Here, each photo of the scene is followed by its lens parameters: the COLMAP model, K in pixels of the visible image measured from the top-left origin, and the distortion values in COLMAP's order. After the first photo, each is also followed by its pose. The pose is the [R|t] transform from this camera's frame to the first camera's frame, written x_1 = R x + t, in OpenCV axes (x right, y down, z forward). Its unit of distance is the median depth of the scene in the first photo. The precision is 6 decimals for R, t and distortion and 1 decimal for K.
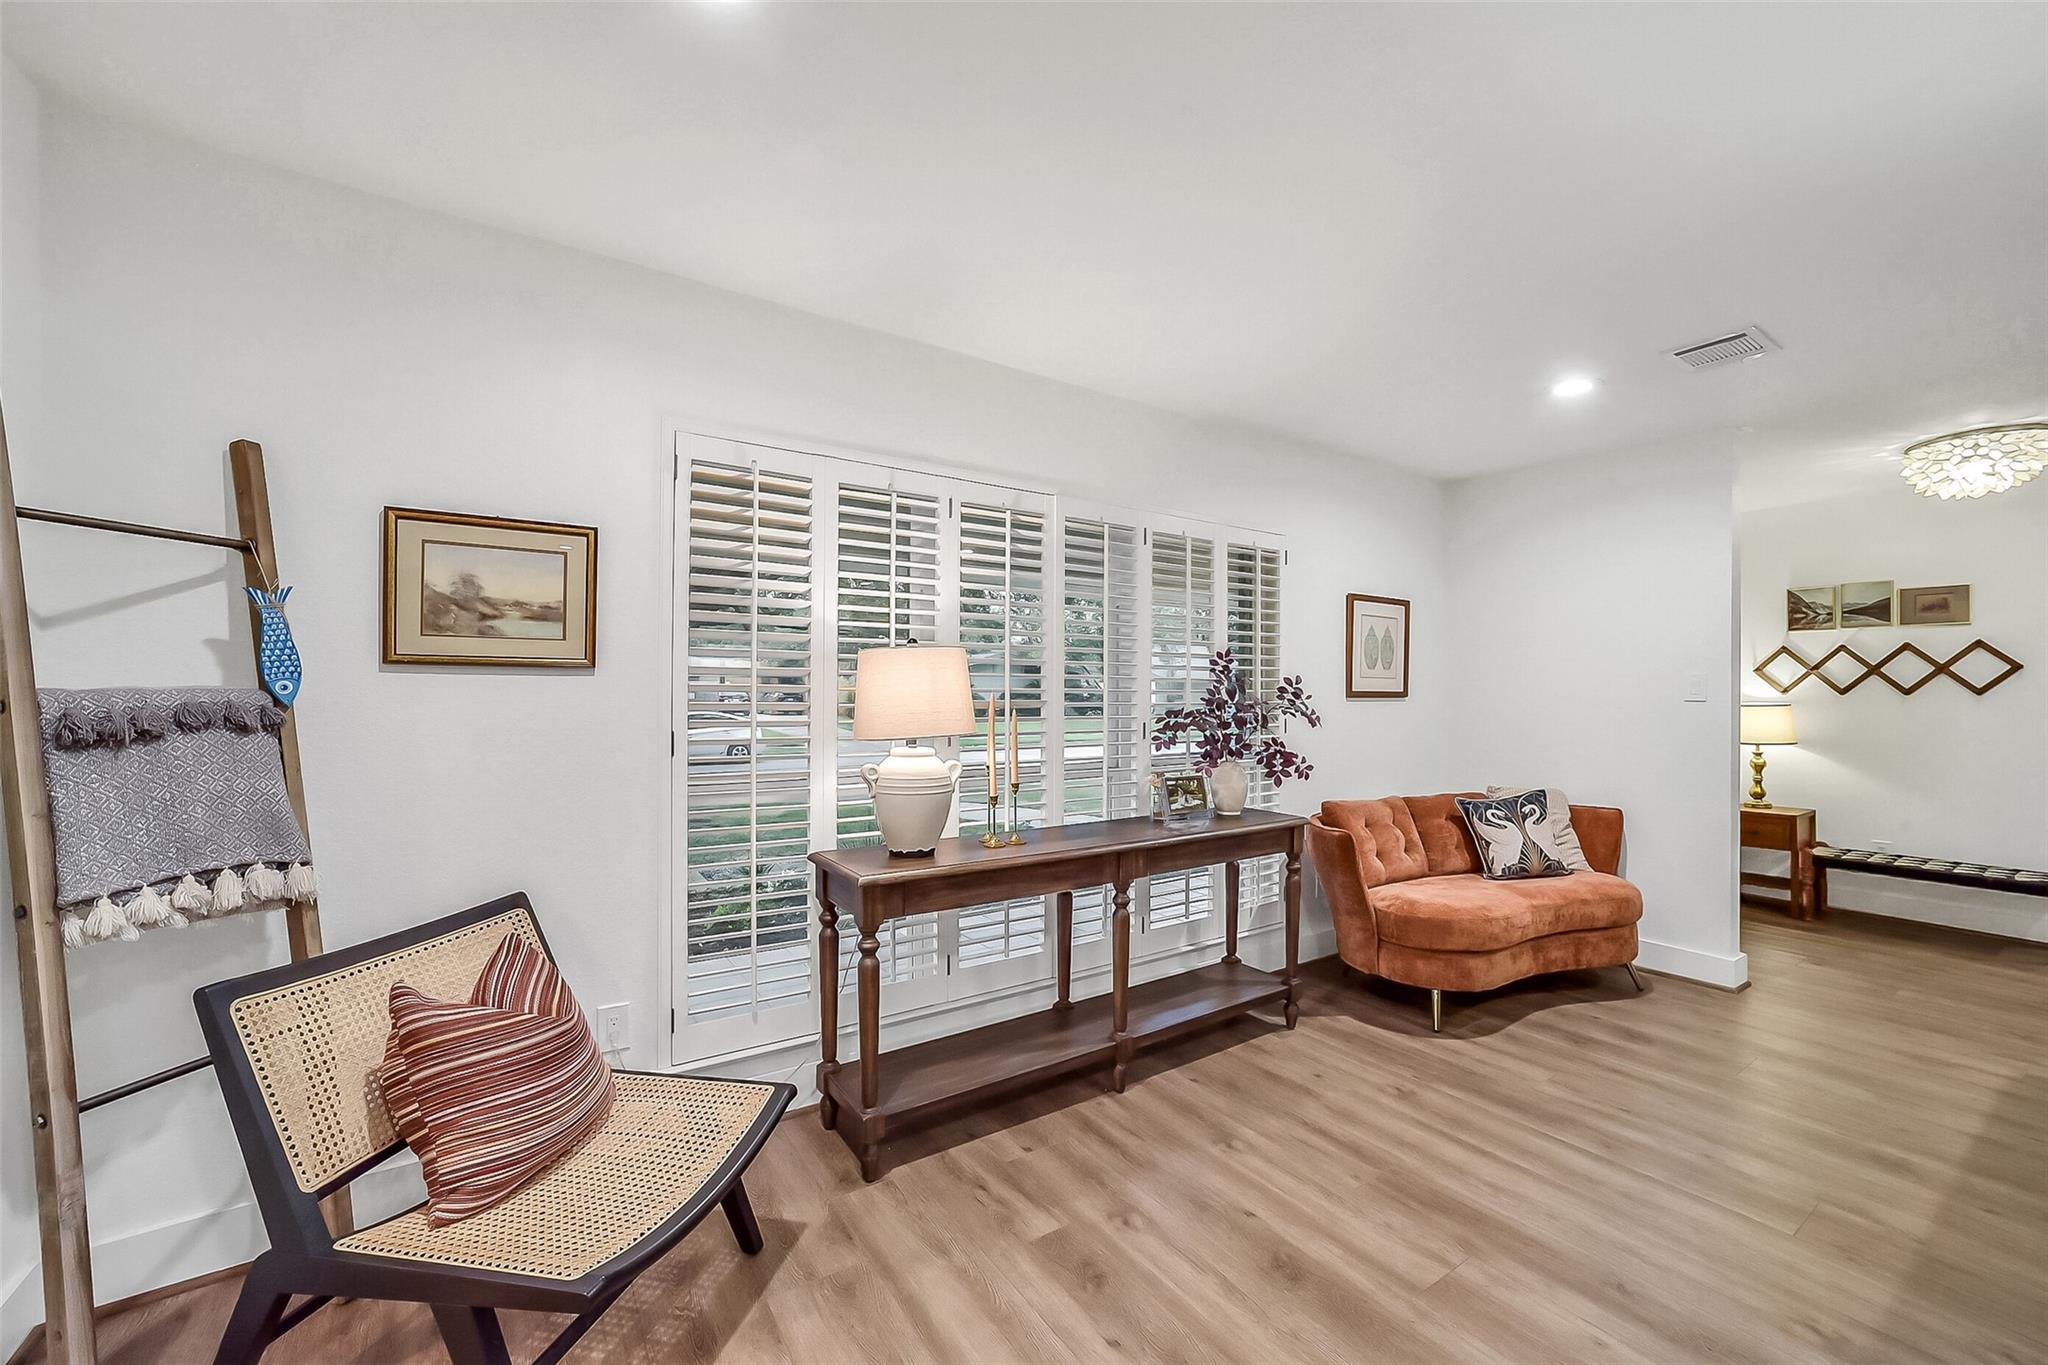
lens RADIAL K [[803.7, 0, 1038.7], [0, 803.7, 680.6], [0, 0, 1]] dist [0.002025, 0.002736]
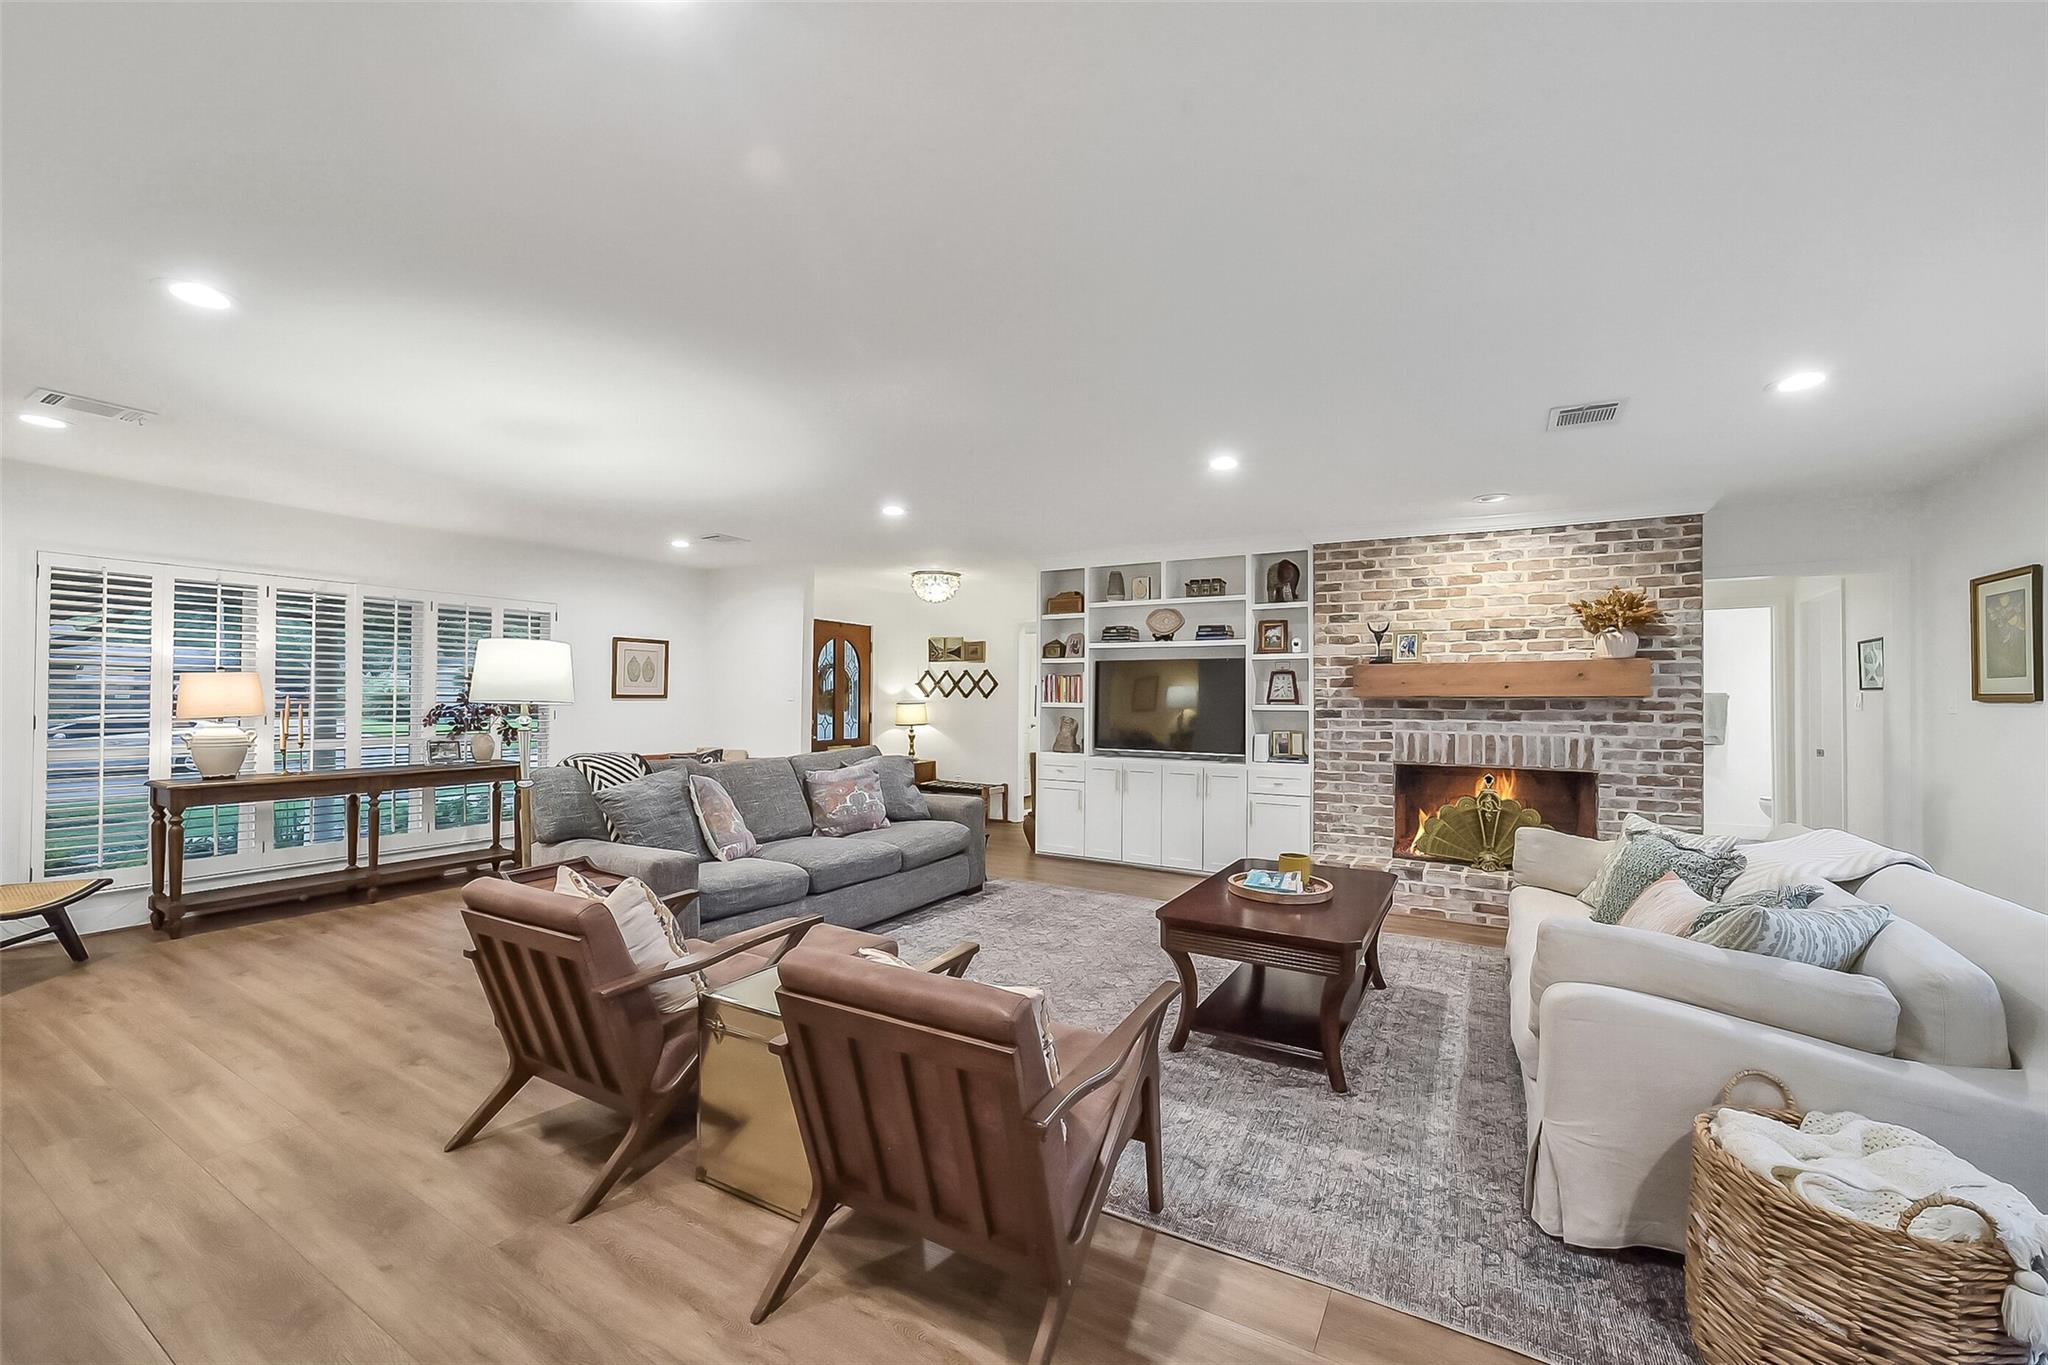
lens RADIAL K [[803.7, 0, 1023.5], [0, 803.7, 697.1], [0, 0, 1]] dist [0.002025, 0.002736]
pose [[0.911700, 0.003362, 0.410844, 0.614176], [-0.011847, 0.999766, 0.018109, -0.029754], [-0.410687, -0.021377, 0.911526, -1.183803]]
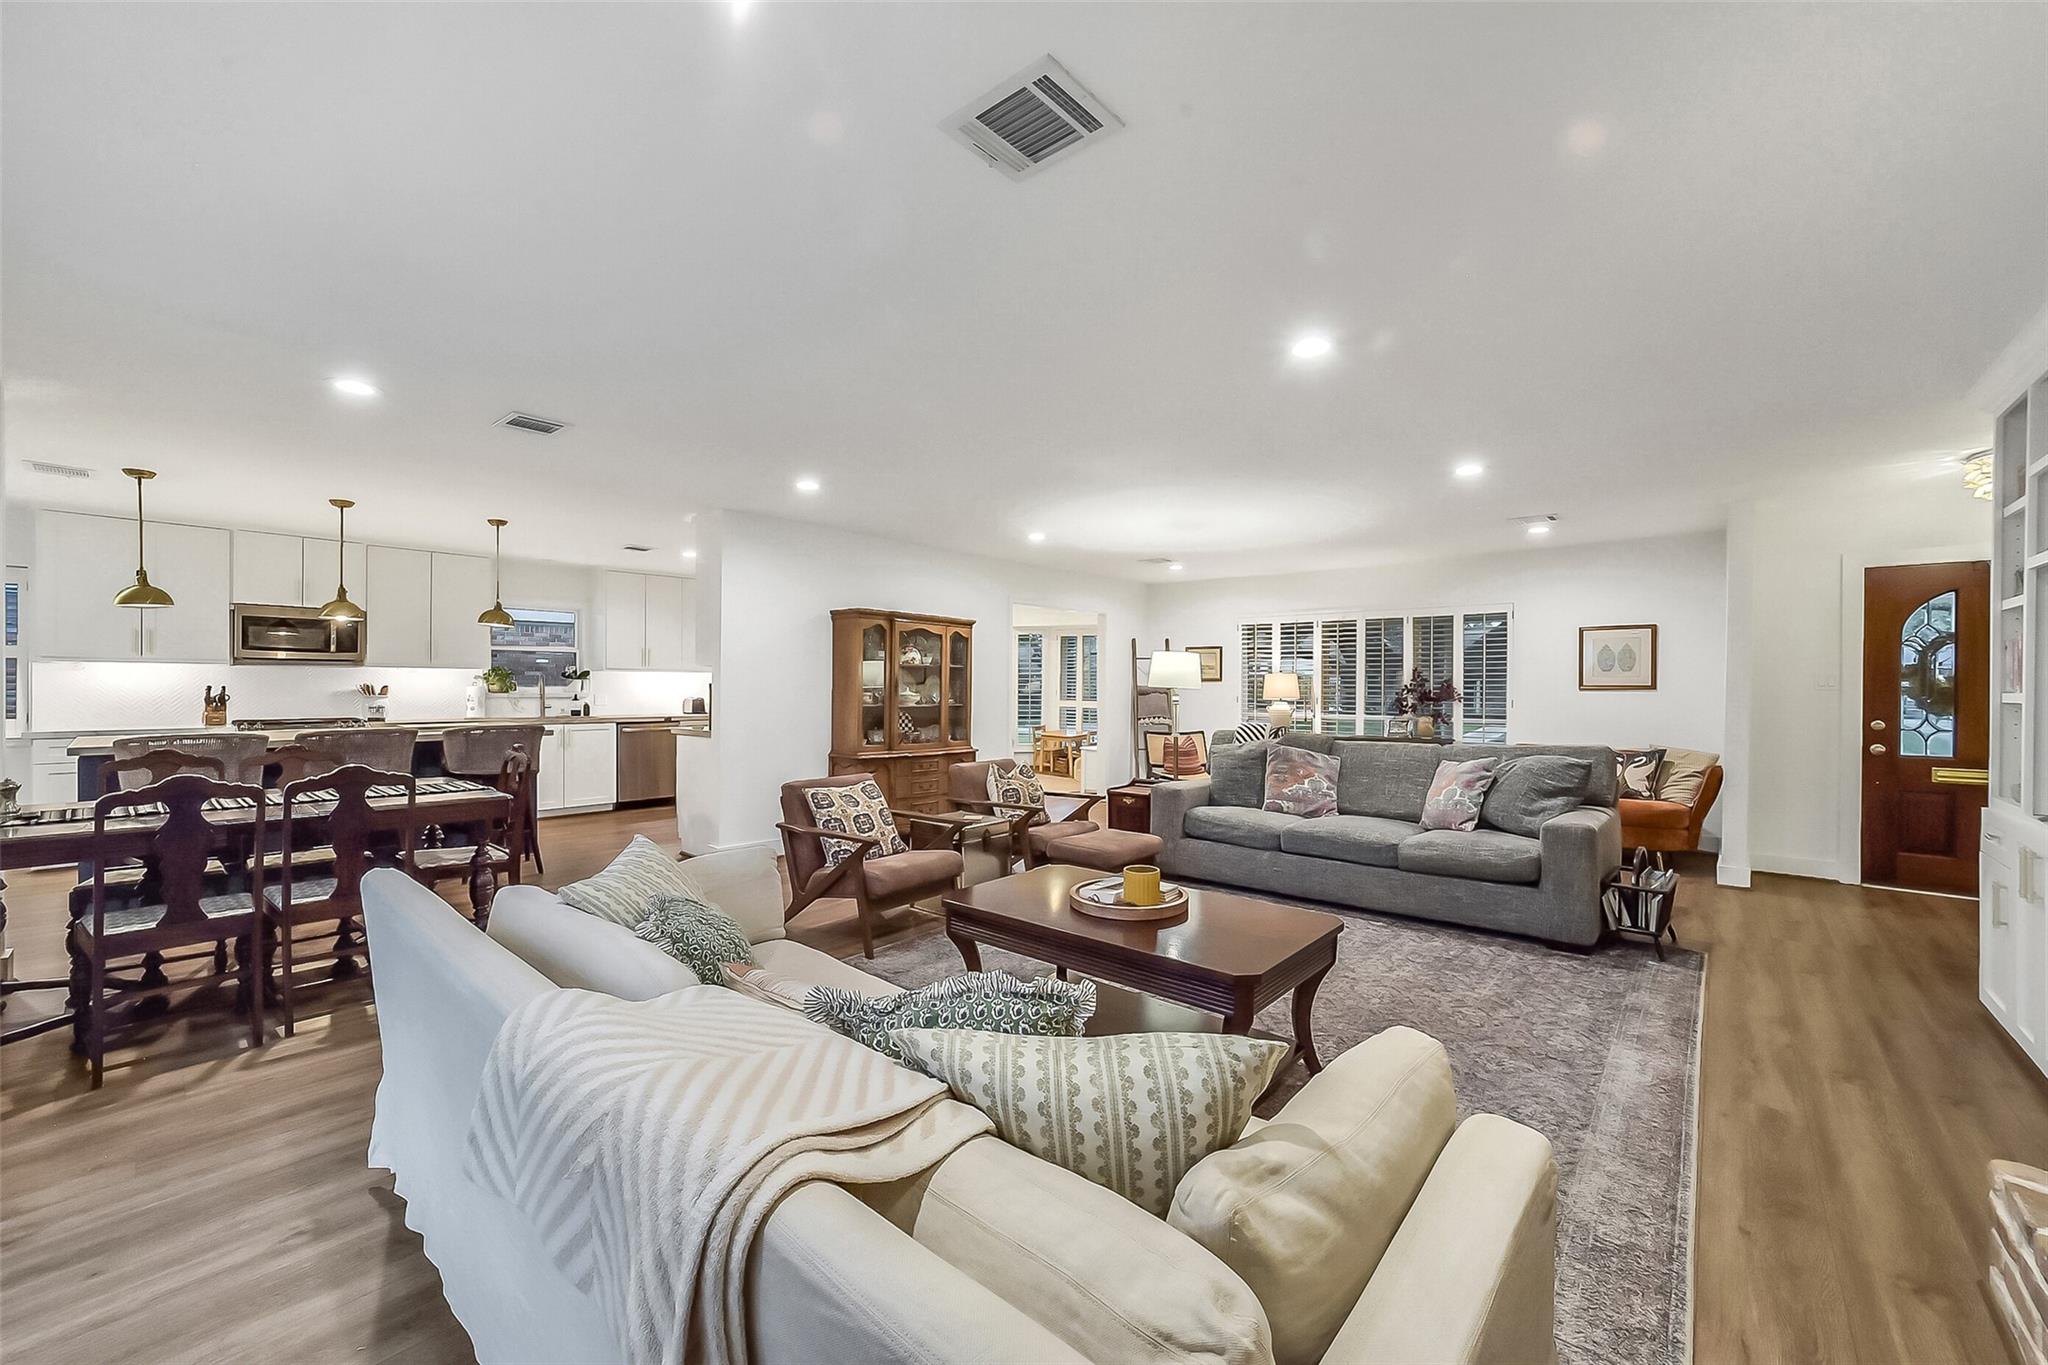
lens RADIAL K [[803.7, 0, 1024.1], [0, 803.7, 692.1], [0, 0, 1]] dist [0.002025, 0.002736]
pose [[0.246237, 0.001041, -0.969209, 2.219250], [0.010872, 0.999934, 0.003836, 0.009794], [0.969149, -0.011482, 0.246209, -0.685863]]
